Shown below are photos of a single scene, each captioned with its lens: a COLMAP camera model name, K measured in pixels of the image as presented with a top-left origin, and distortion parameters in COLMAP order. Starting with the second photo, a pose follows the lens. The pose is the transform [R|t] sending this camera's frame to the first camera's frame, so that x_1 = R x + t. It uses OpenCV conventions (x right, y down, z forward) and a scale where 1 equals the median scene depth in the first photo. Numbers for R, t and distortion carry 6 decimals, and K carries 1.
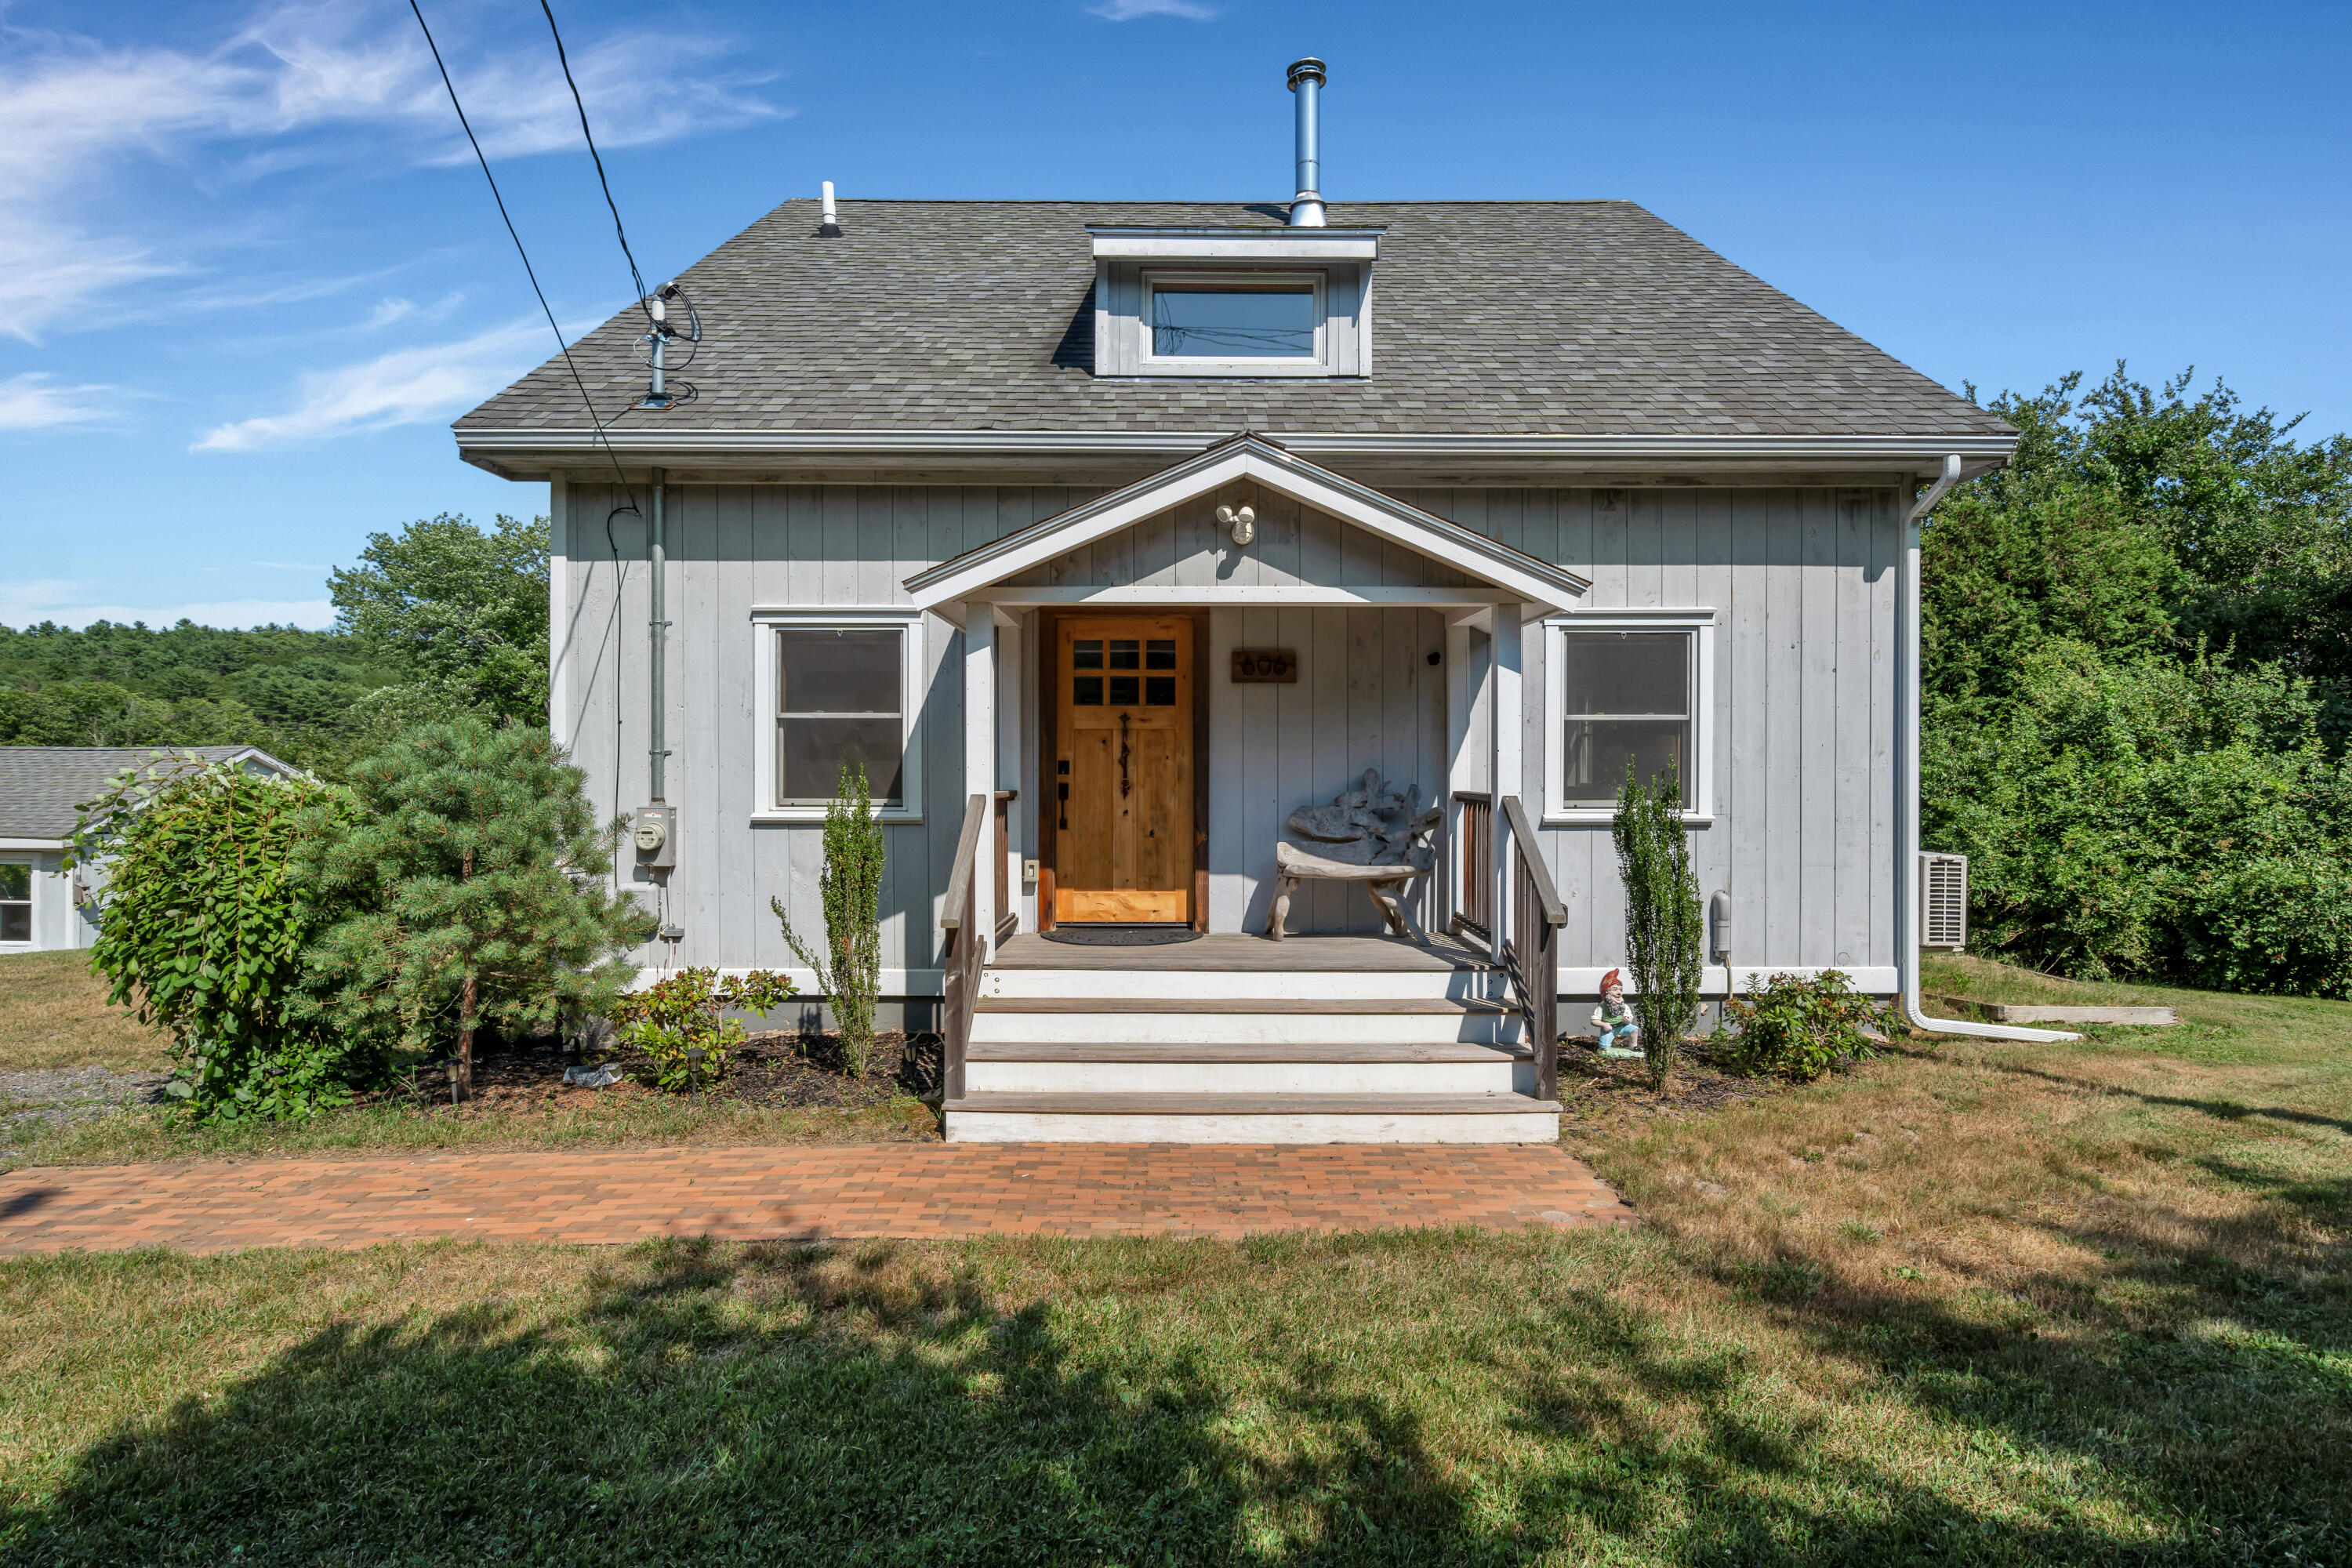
lens RADIAL K [[1218.7, 0, 1176.4], [0, 1218.7, 776.4], [0, 0, 1]] dist [-0.003558, -0.000067]
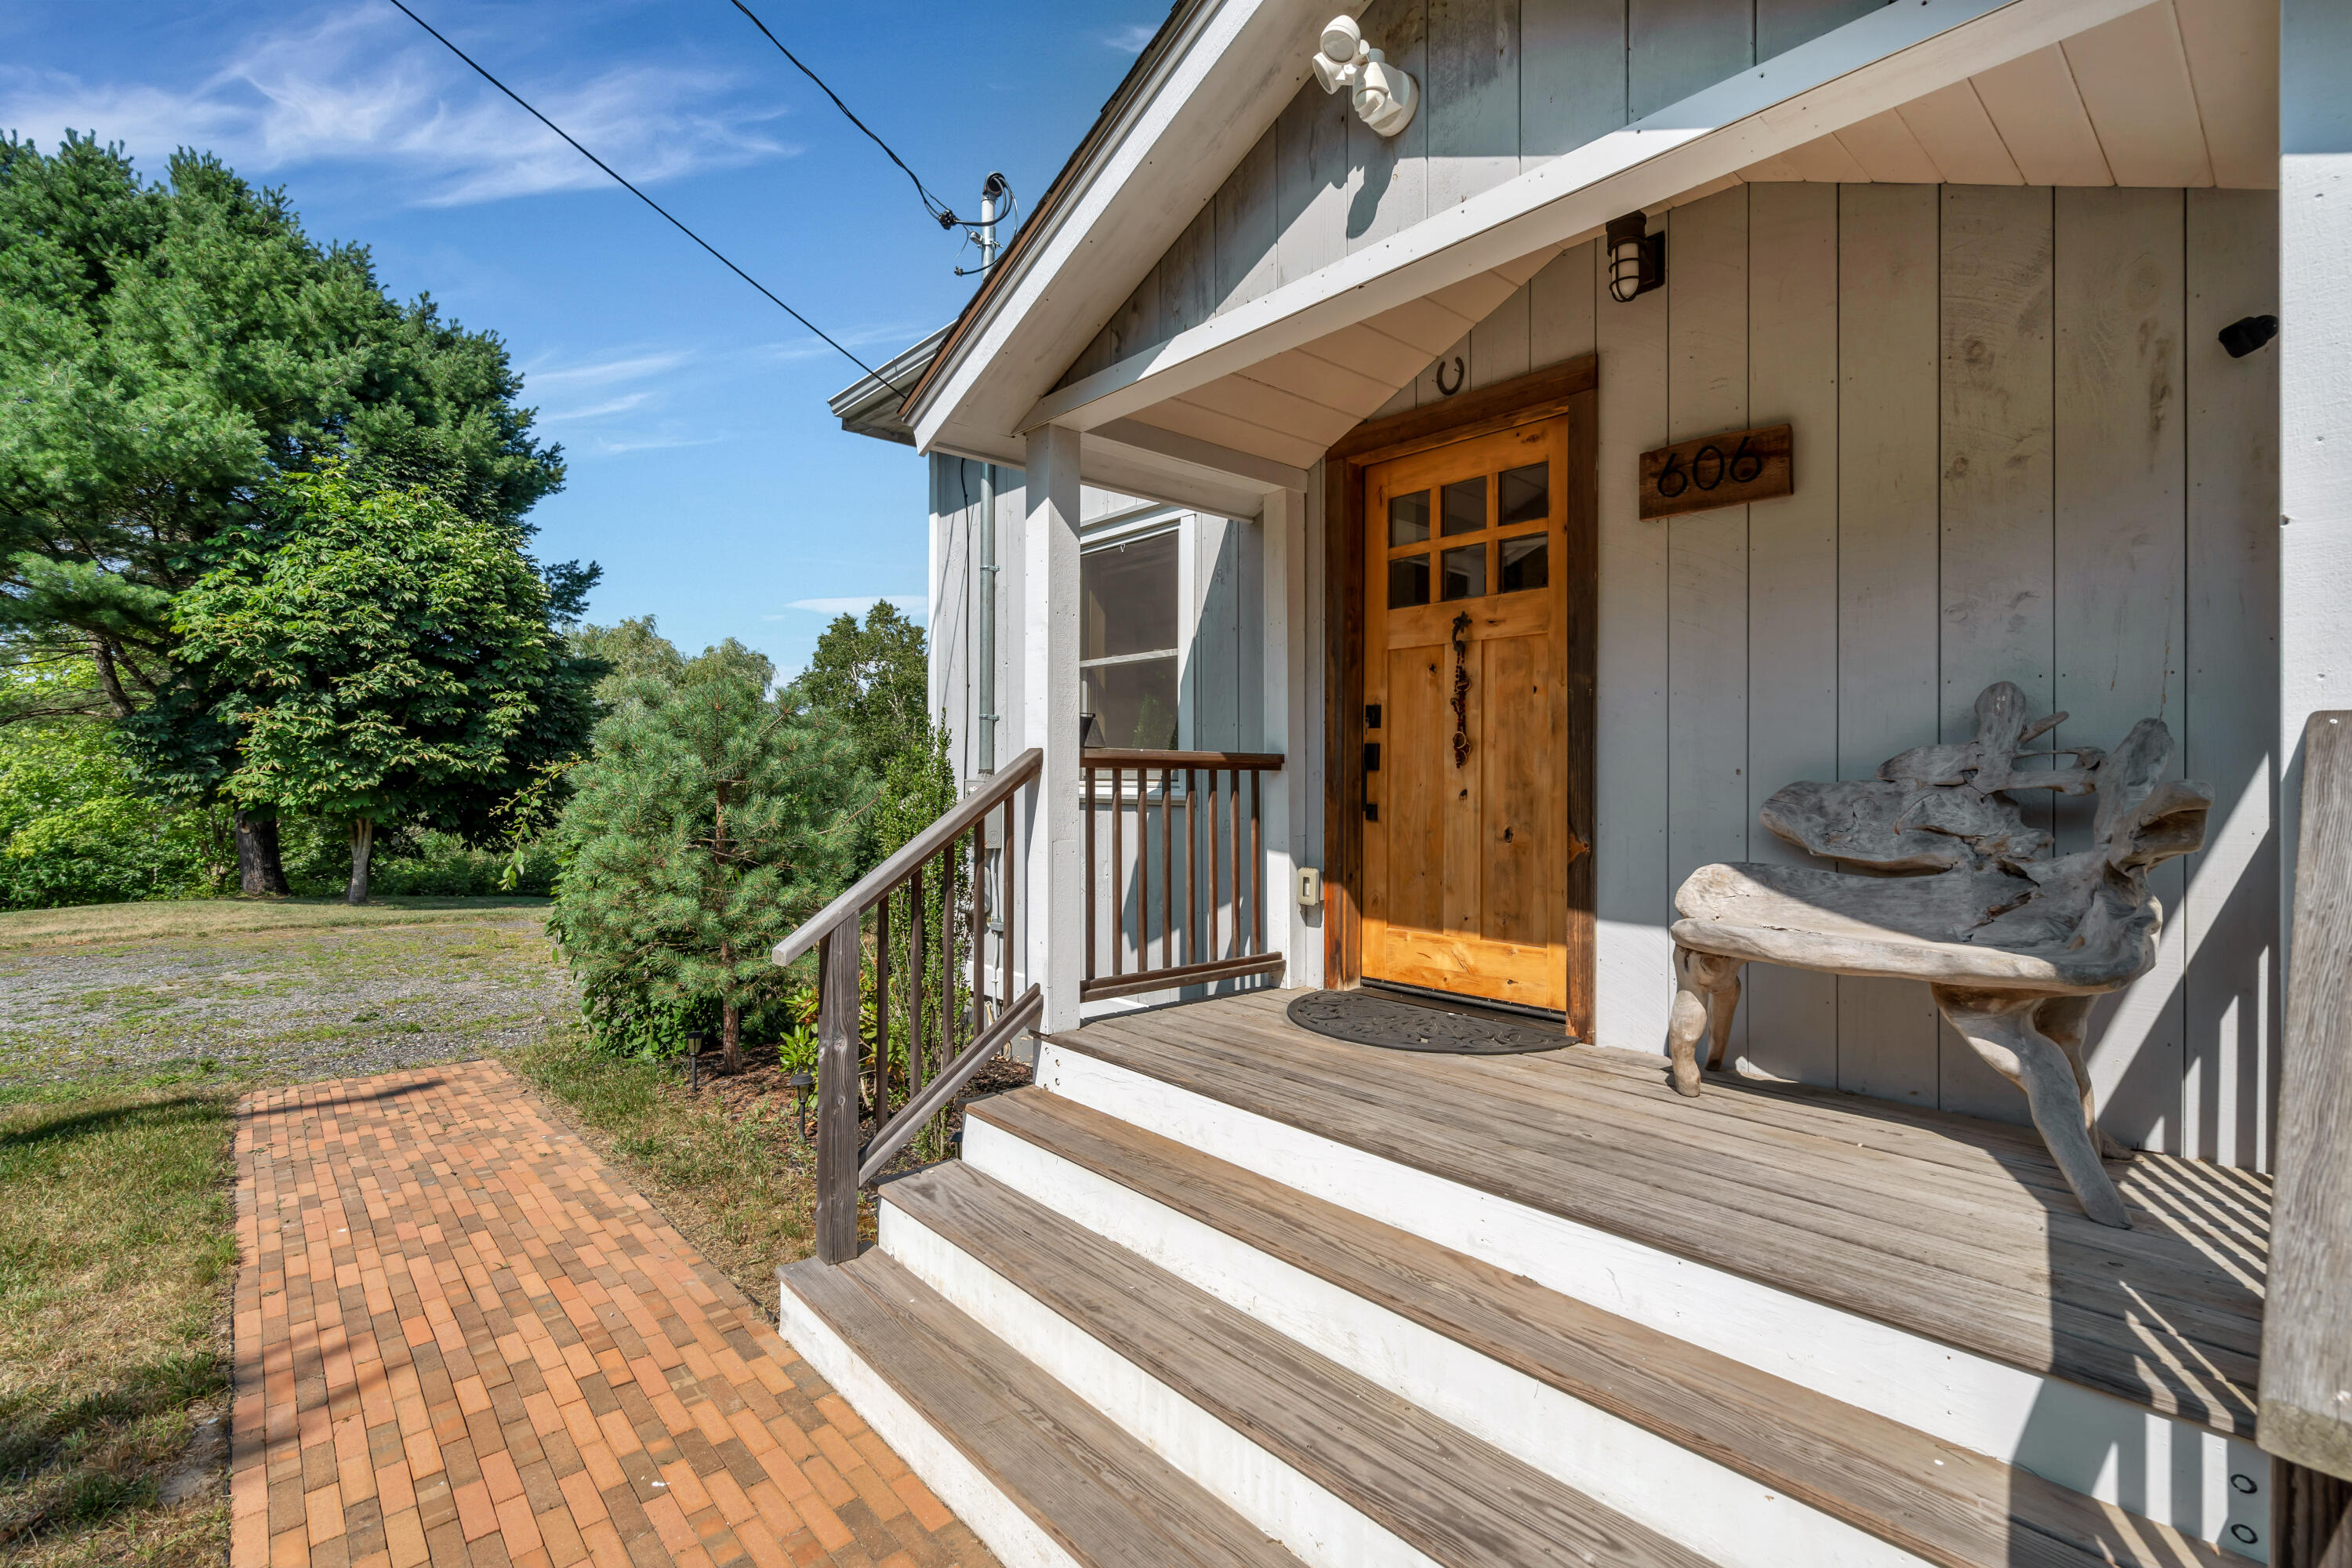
lens RADIAL K [[1056.6, 0, 1177.9], [0, 1056.6, 781.1], [0, 0, 1]] dist [-0.002253, -0.000711]
pose [[0.665038, 0.004971, -0.746793, 0.231517], [-0.010628, 0.999940, -0.002809, 0.026993], [0.746734, 0.009805, 0.665050, 0.596474]]
